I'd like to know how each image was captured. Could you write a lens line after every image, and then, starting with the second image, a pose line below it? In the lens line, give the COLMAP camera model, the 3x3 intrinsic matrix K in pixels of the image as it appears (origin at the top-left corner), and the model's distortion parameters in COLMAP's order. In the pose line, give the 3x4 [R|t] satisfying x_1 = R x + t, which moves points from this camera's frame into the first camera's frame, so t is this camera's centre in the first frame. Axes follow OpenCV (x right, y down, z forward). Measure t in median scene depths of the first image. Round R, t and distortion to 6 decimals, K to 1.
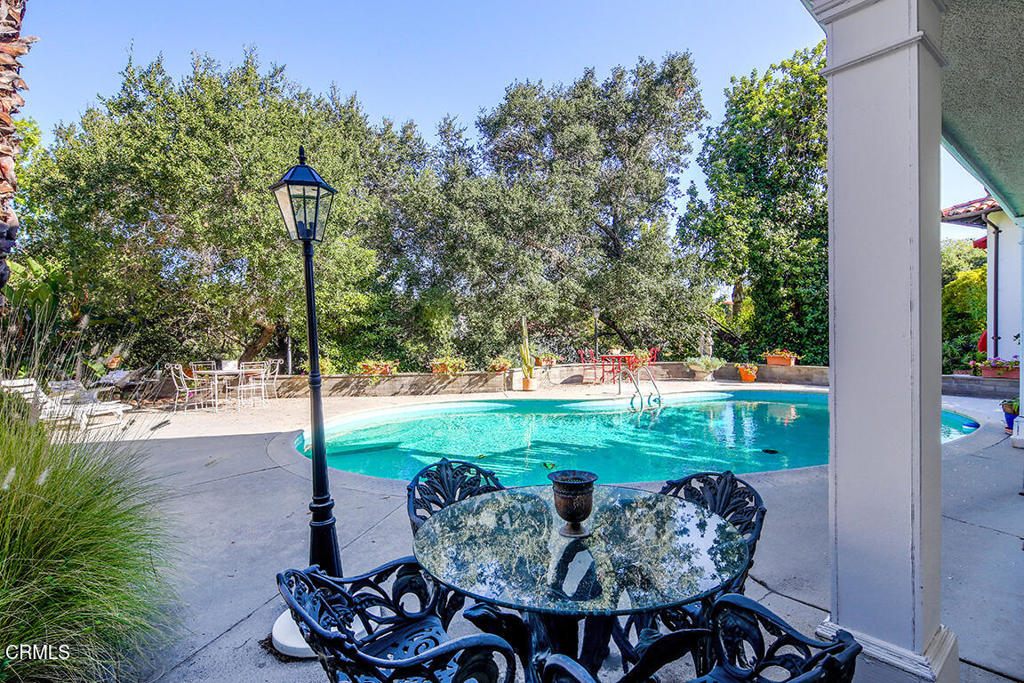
lens RADIAL K [[491.3, 0, 512.0], [0, 491.3, 341.5], [0, 0, 1]] dist [0.003367, 0.000771]
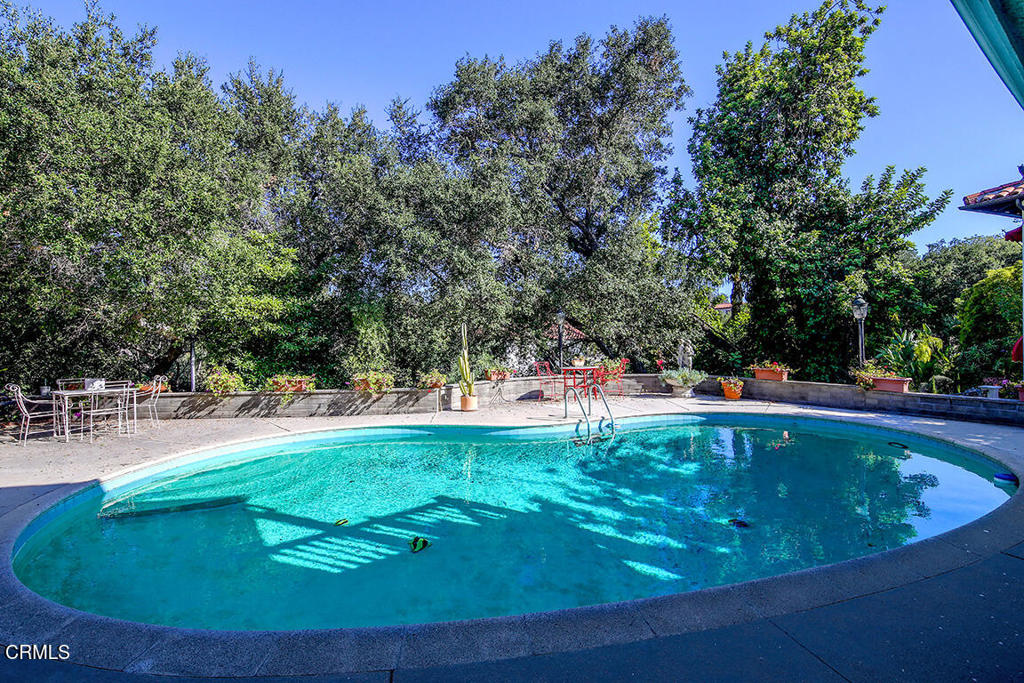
lens RADIAL K [[491.3, 0, 512.0], [0, 491.3, 341.5], [0, 0, 1]] dist [0.003367, 0.000771]
pose [[0.999454, -0.002729, -0.032928, 0.113828], [0.002582, 0.999986, -0.004511, -0.013164], [0.032940, 0.004423, 0.999448, 0.124215]]
